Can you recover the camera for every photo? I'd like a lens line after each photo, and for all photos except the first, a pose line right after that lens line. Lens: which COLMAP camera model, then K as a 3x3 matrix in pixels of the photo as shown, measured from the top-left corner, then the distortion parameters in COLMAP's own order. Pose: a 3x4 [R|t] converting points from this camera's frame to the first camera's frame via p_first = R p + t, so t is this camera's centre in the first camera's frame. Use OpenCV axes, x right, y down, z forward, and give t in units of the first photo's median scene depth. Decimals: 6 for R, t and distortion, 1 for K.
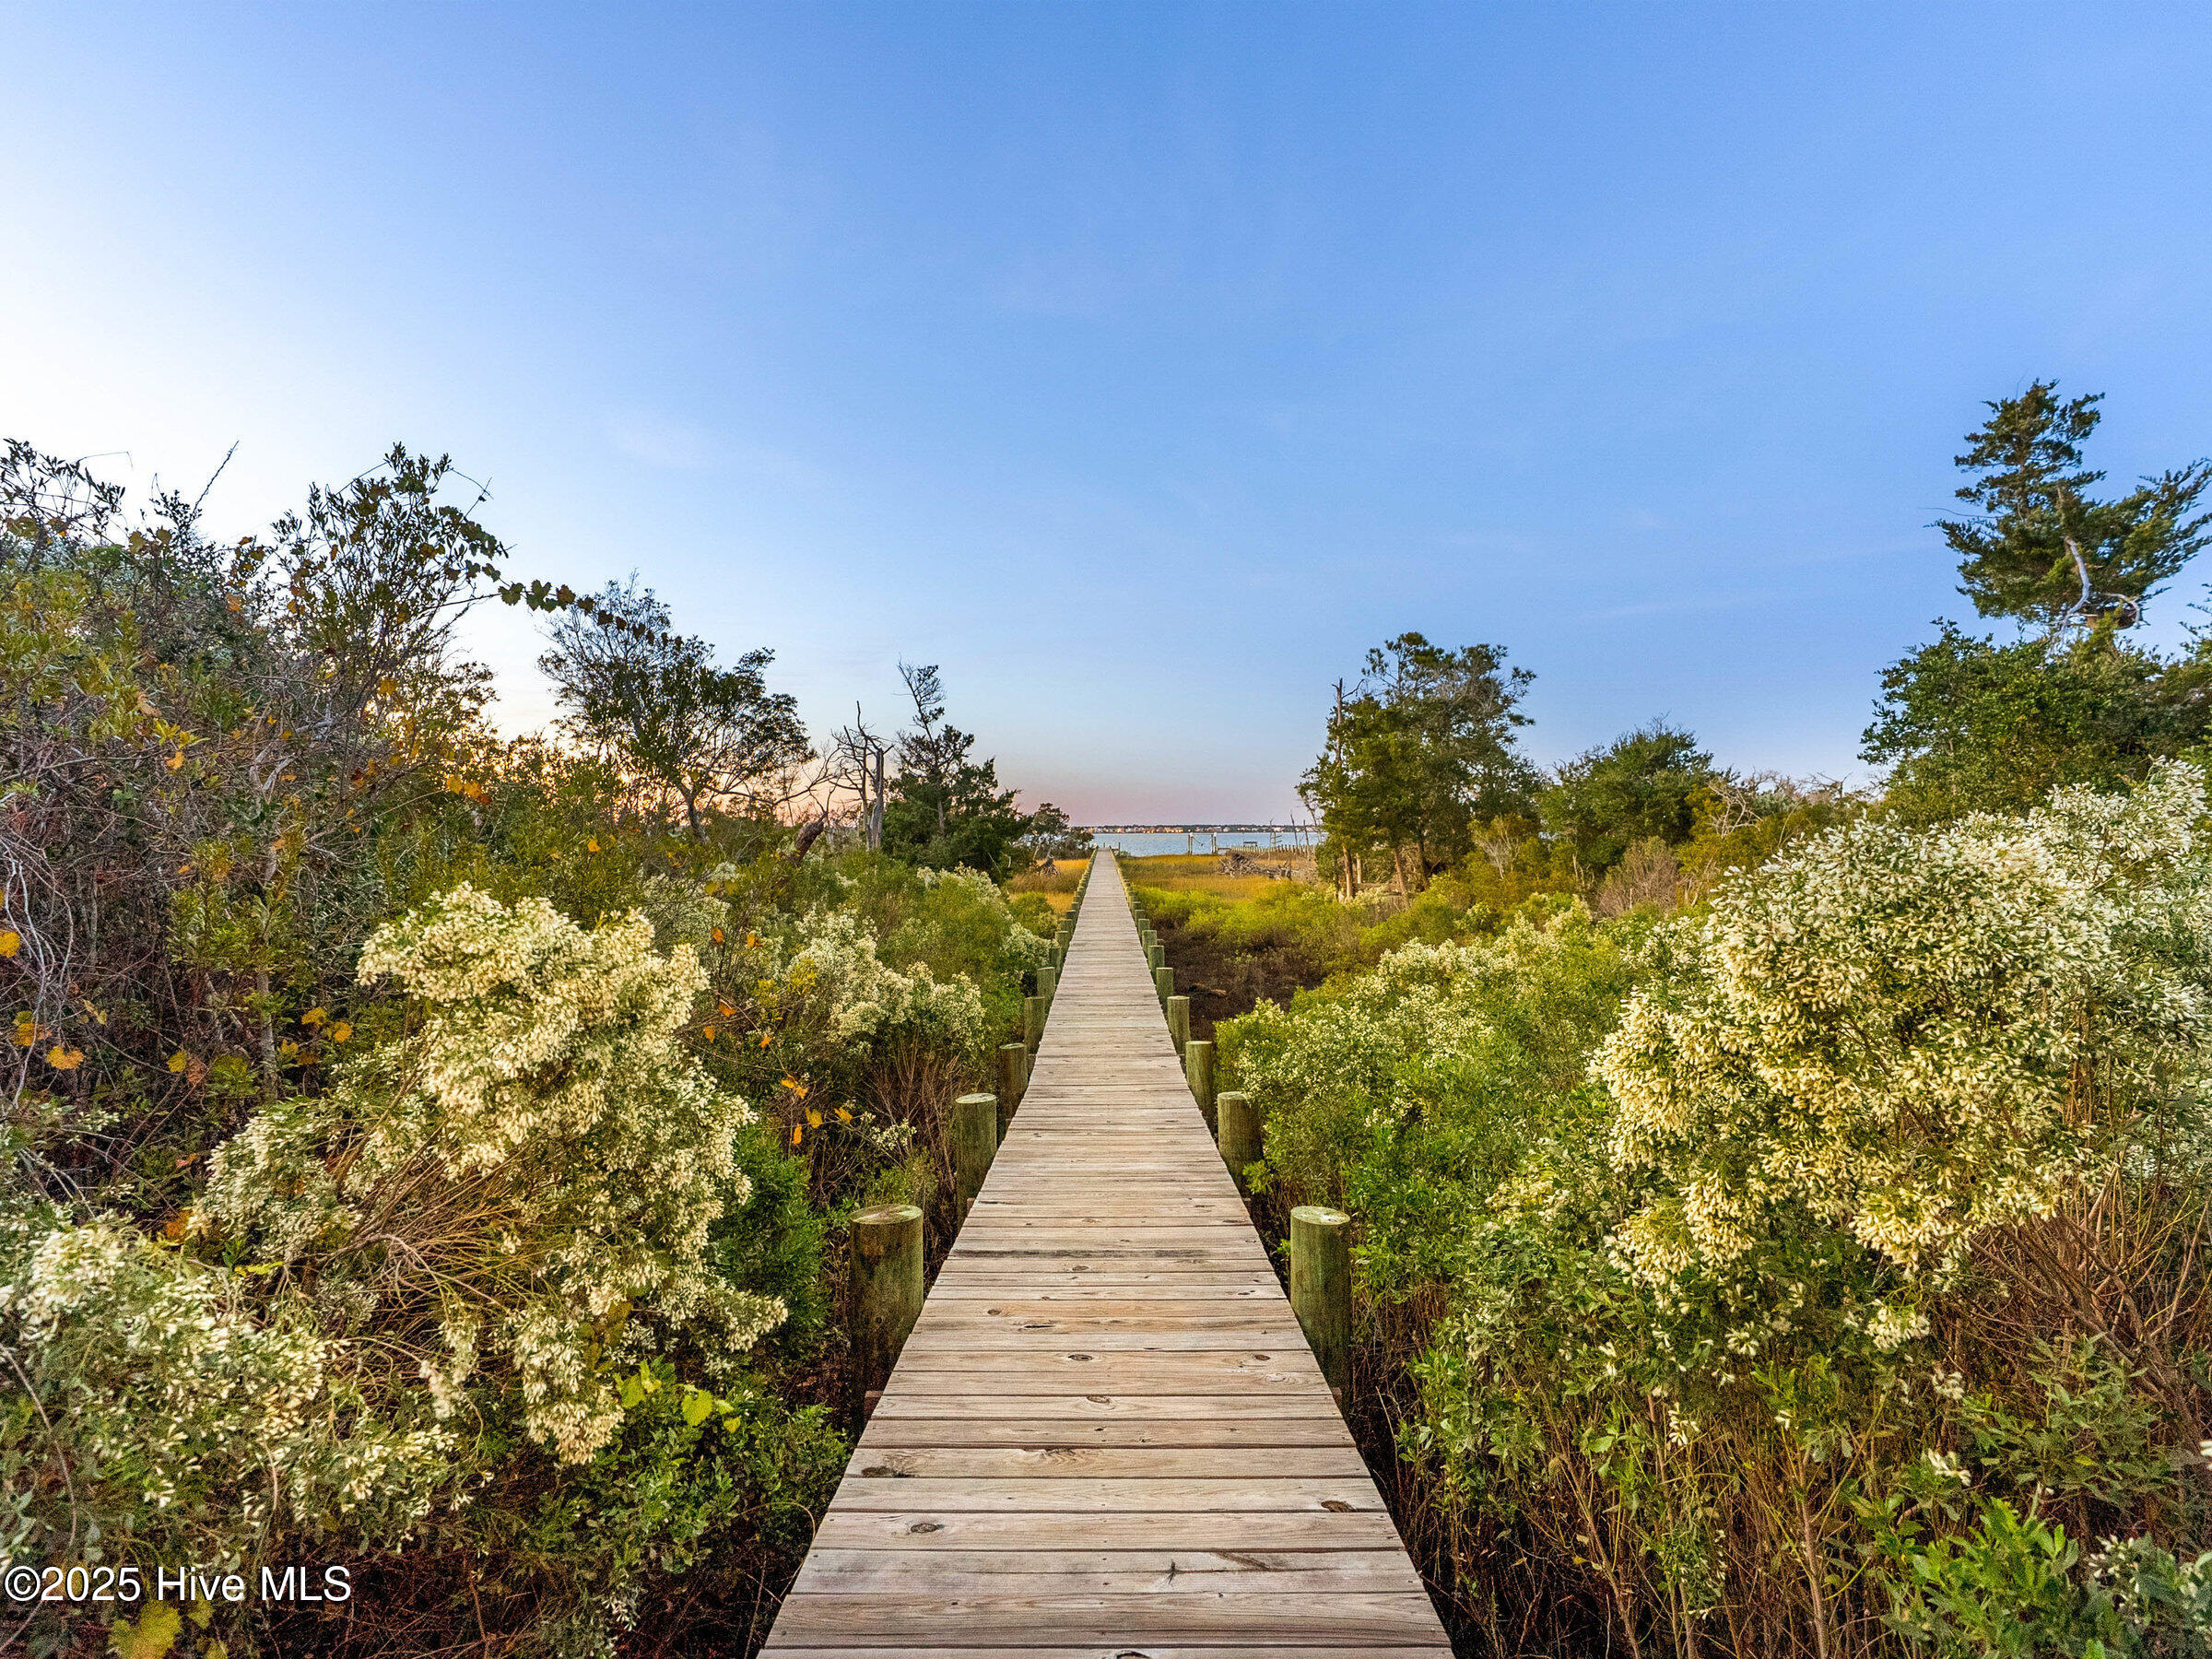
lens RADIAL K [[1207.8, 0, 1106.0], [0, 1207.8, 829.5], [0, 0, 1]] dist [-0.002968, -0.000292]
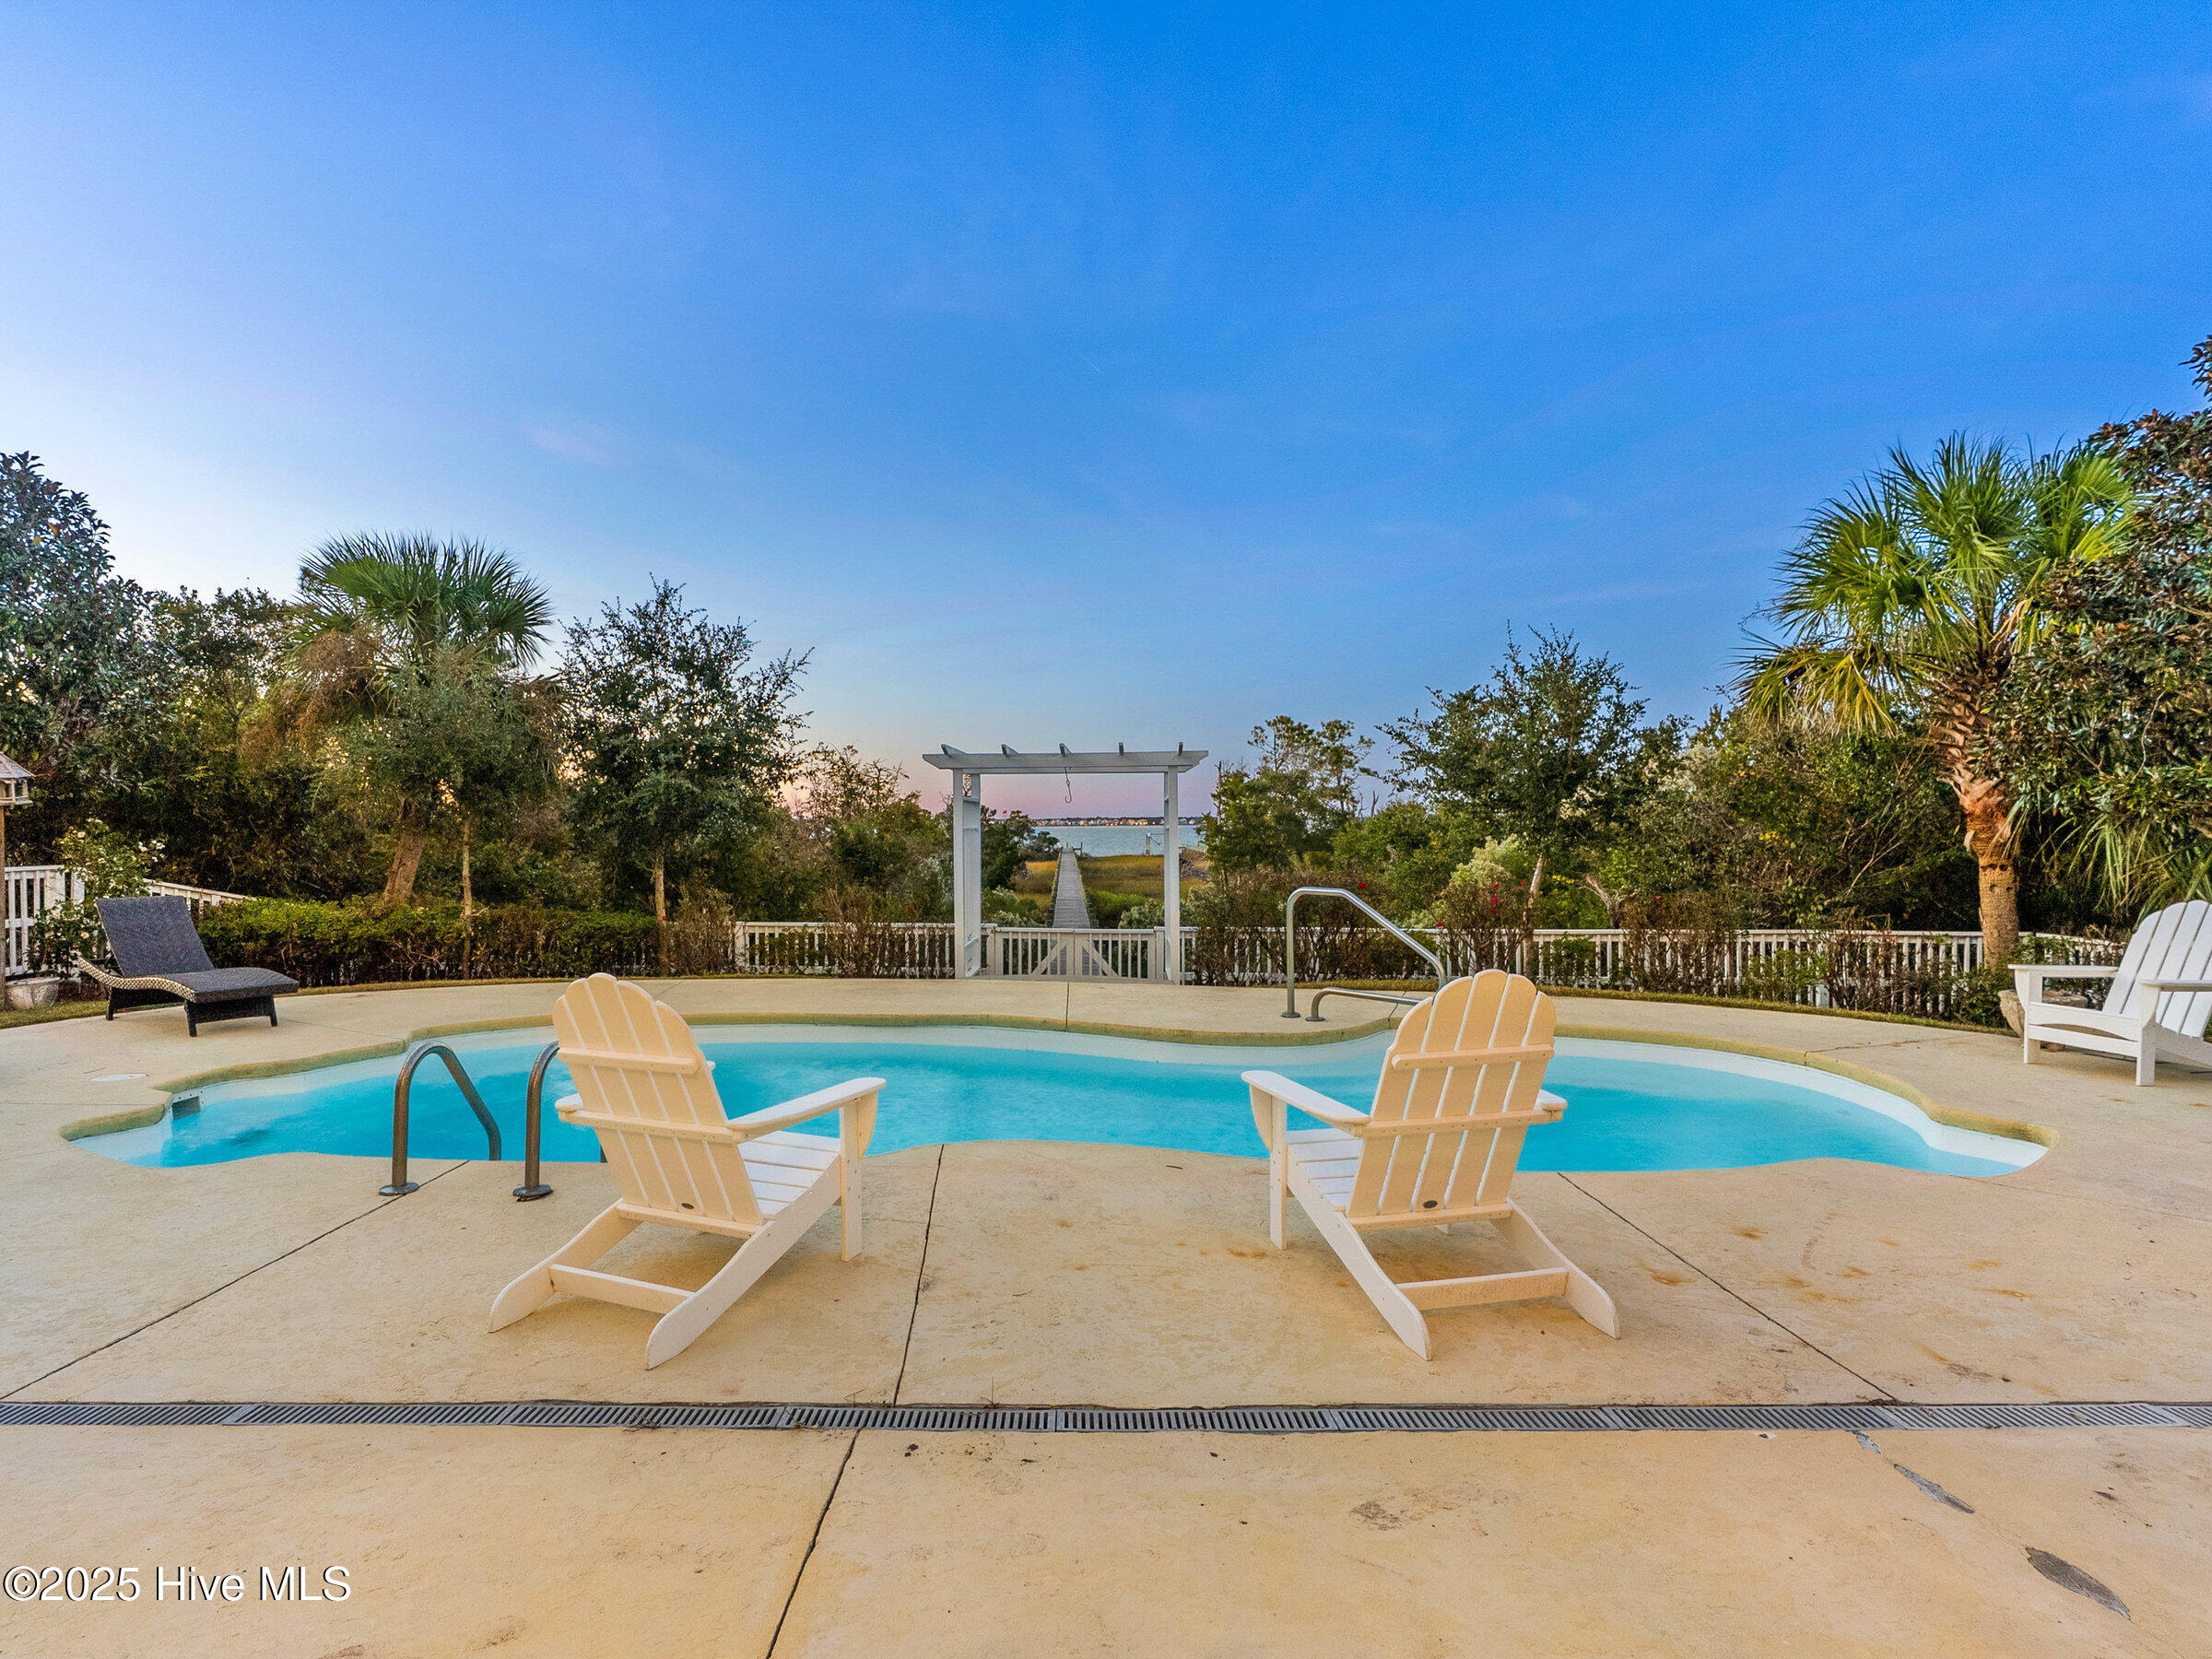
lens RADIAL K [[1207.8, 0, 1106.0], [0, 1207.8, 829.5], [0, 0, 1]] dist [-0.002968, -0.000292]
pose [[0.999496, 0.006495, 0.031078, -0.002198], [-0.006742, 0.999947, 0.007845, -0.029399], [-0.031026, -0.008050, 0.999486, -0.355249]]
